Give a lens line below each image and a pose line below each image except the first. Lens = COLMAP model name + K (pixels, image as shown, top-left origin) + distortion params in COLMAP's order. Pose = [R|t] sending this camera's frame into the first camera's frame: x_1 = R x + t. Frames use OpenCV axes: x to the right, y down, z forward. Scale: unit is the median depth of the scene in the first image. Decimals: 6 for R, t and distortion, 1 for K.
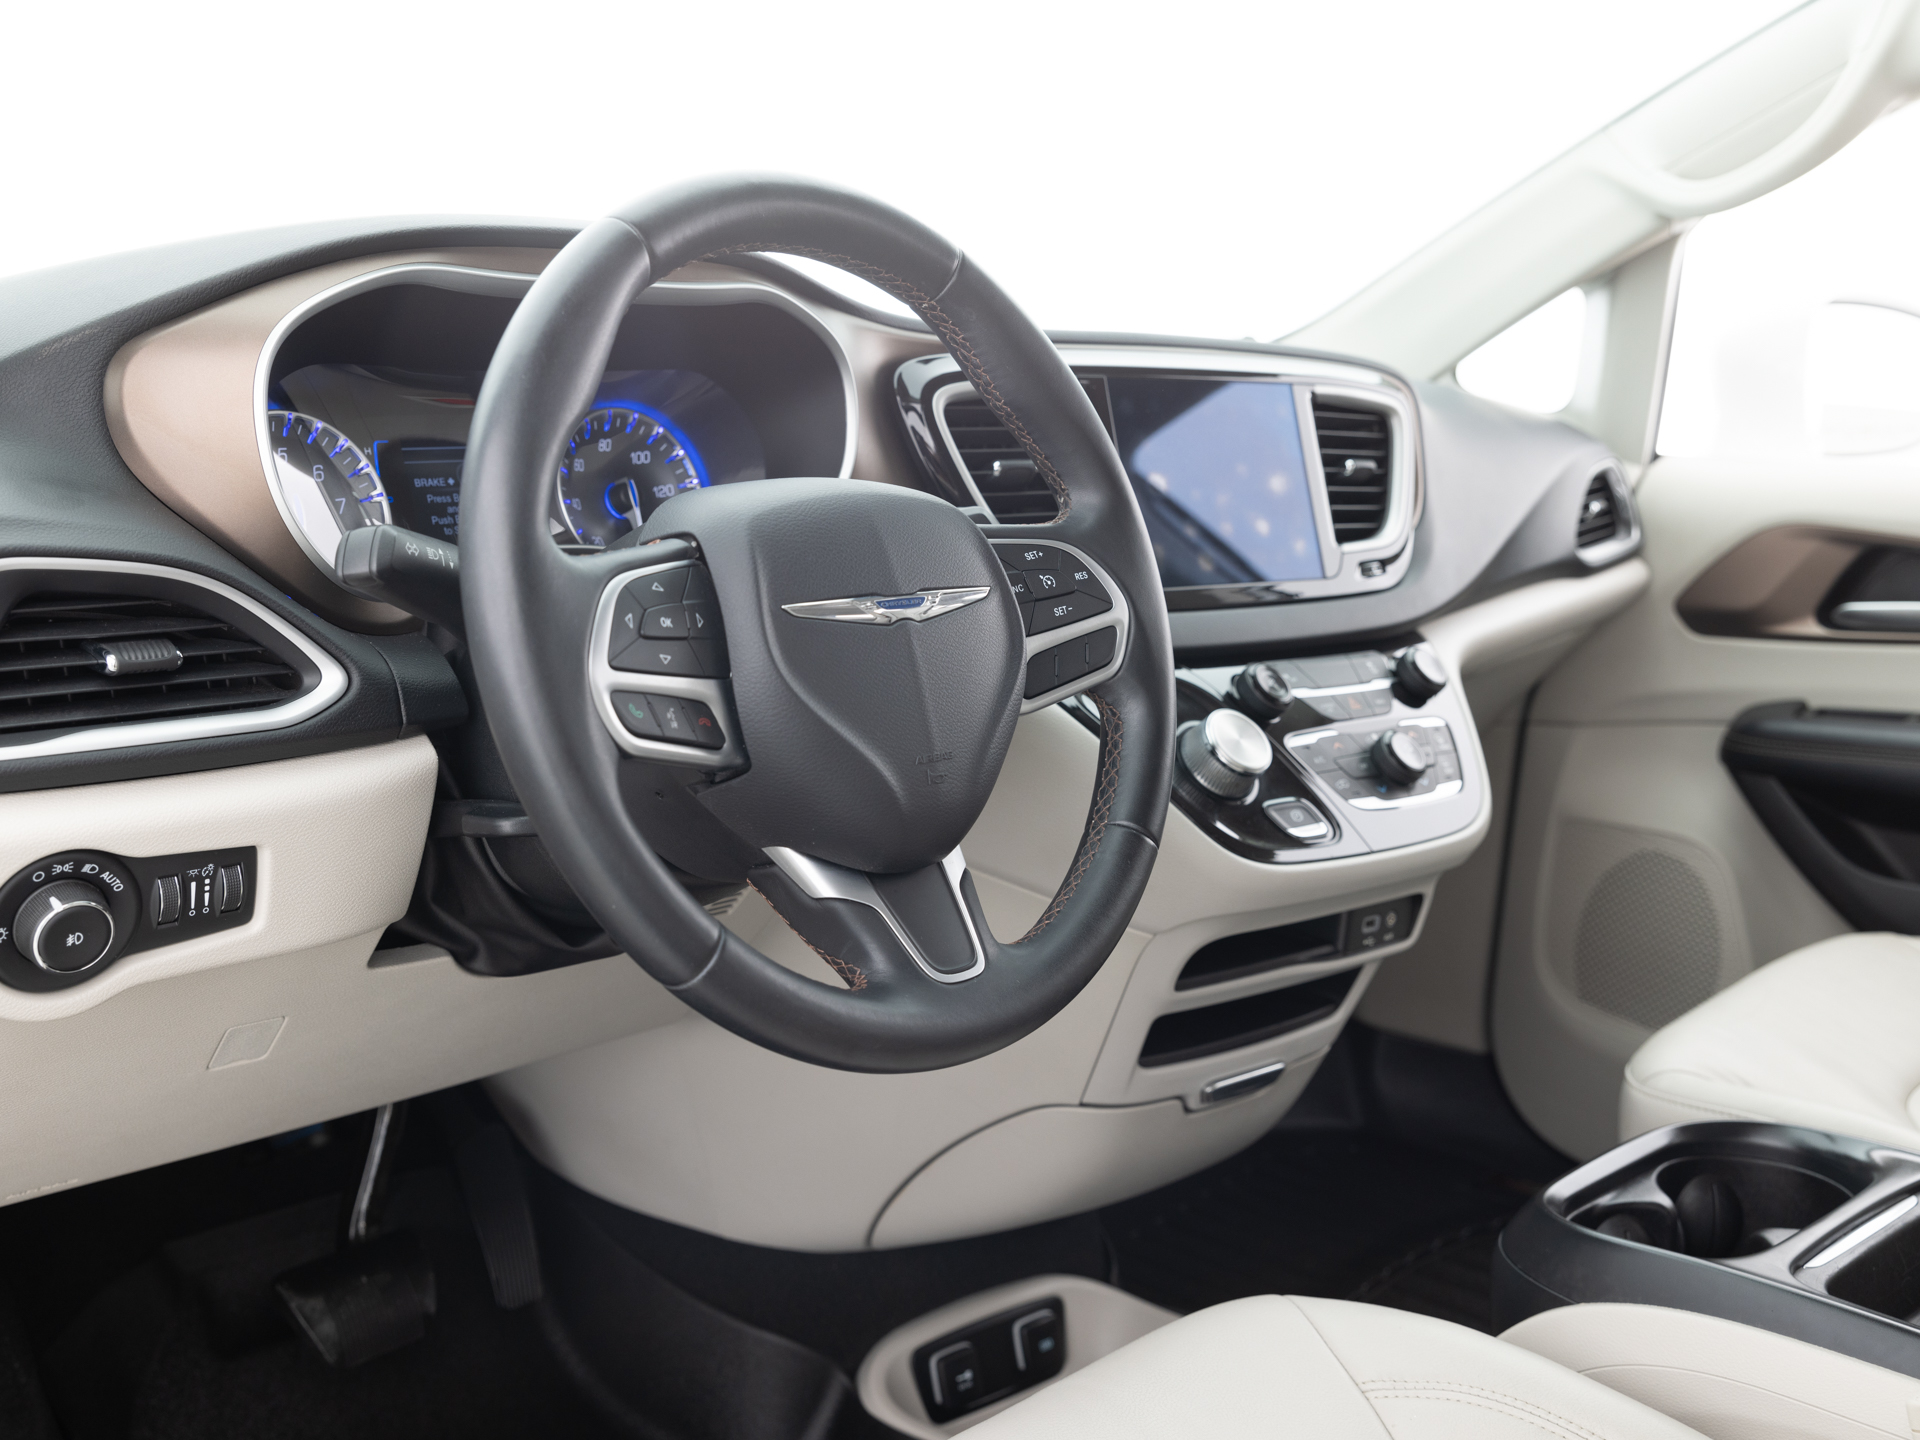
lens RADIAL K [[1937.2, 0, 954.8], [0, 1937.2, 724.8], [0, 0, 1]] dist [-0.002267, 0.000000]
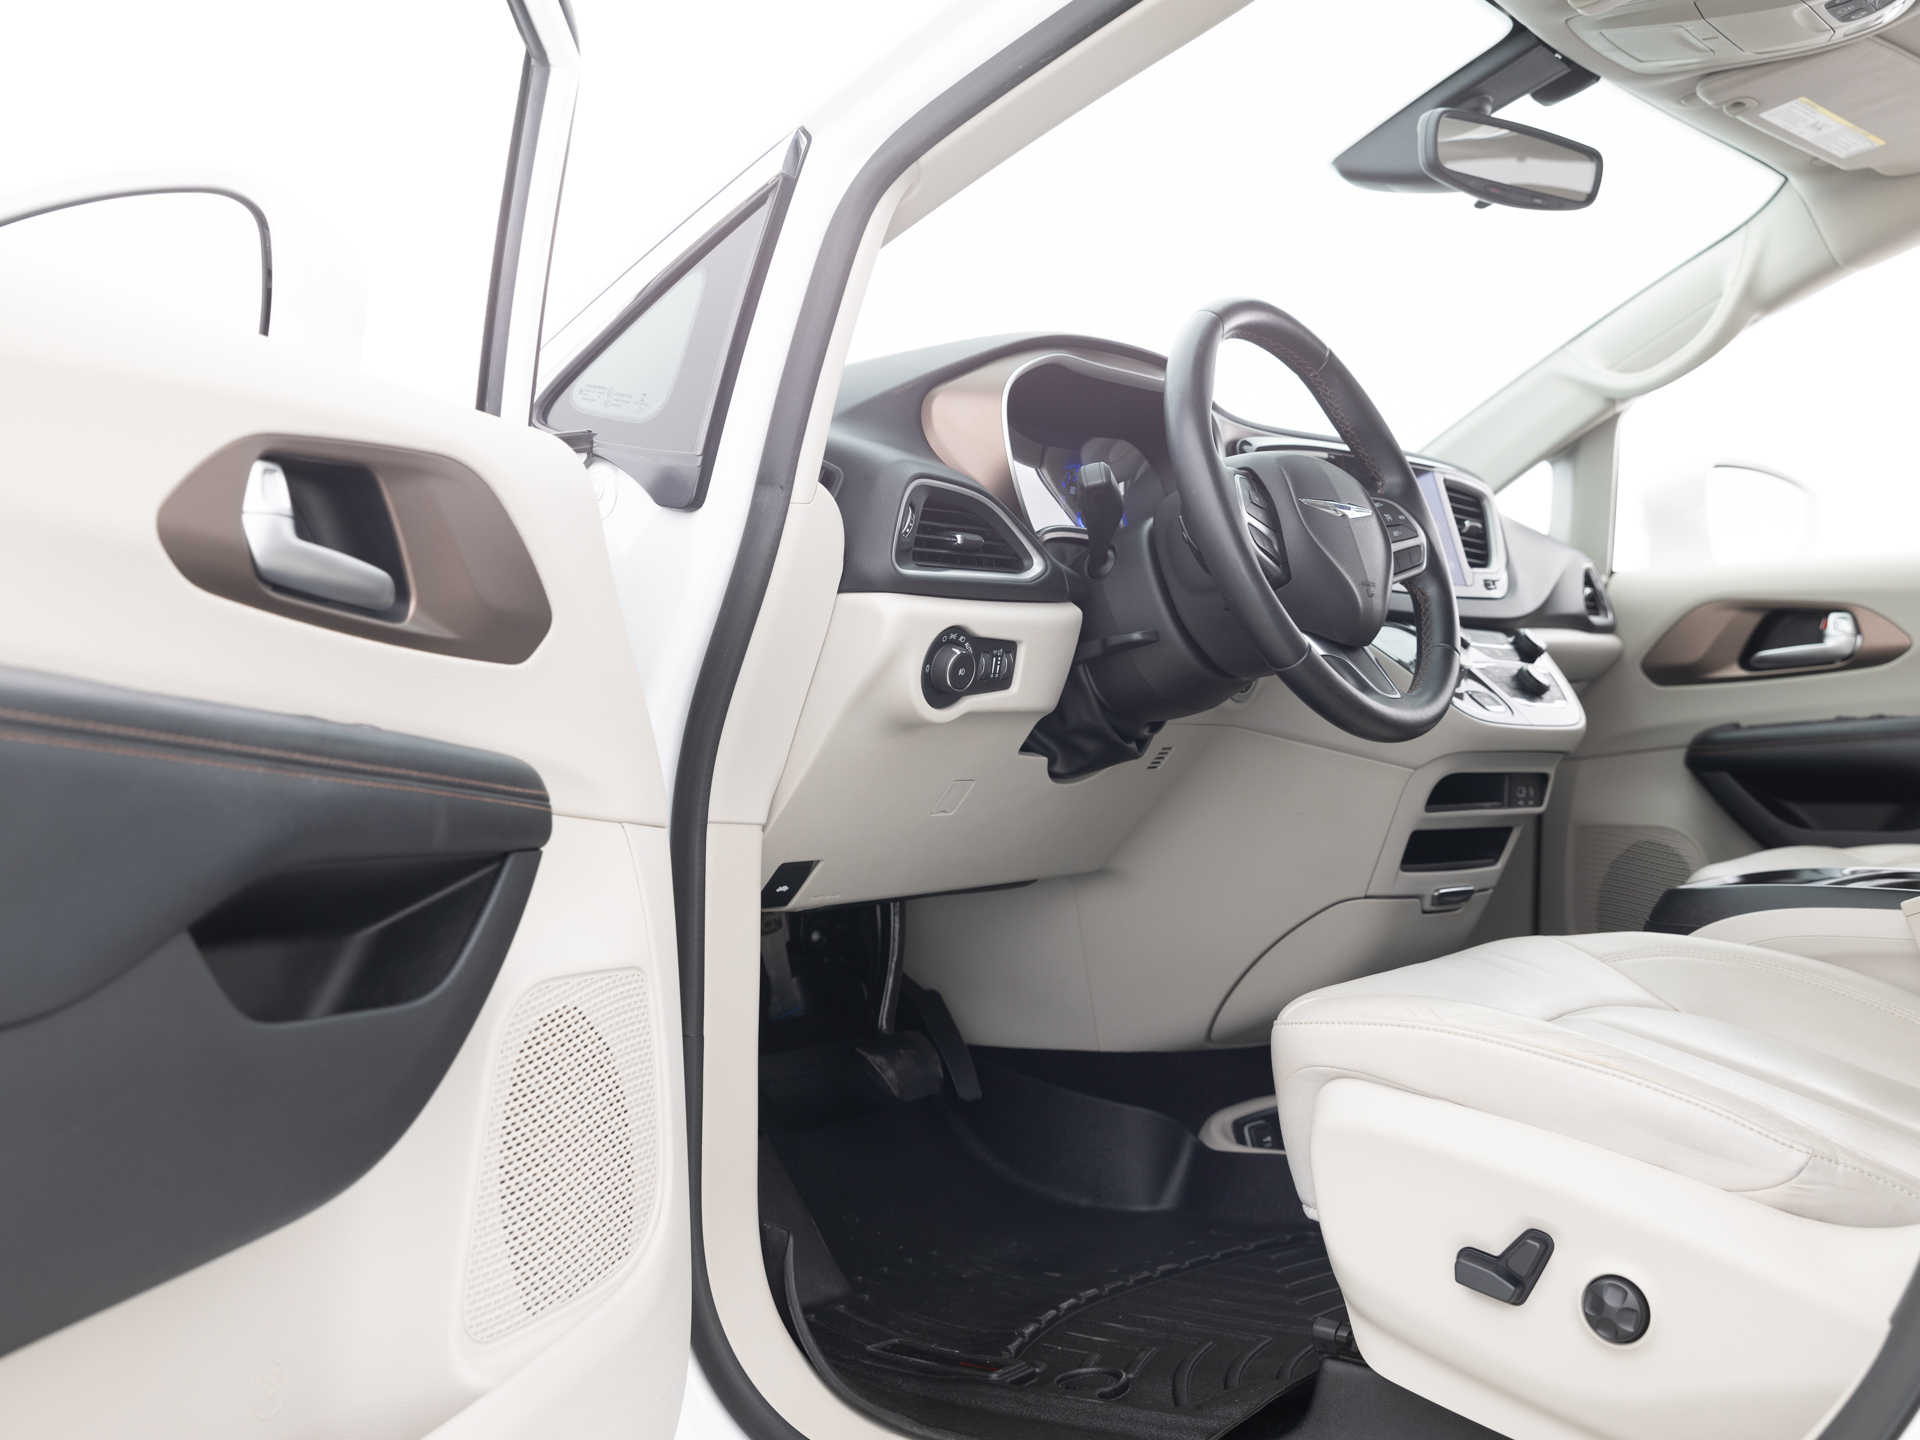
lens RADIAL K [[1937.2, 0, 966.5], [0, 1937.2, 724.6], [0, 0, 1]] dist [-0.002267, 0.000000]
pose [[0.995119, -0.040837, 0.089840, -0.390965], [0.056195, 0.982839, -0.175697, 0.312855], [-0.081123, 0.179888, 0.980336, -0.547091]]
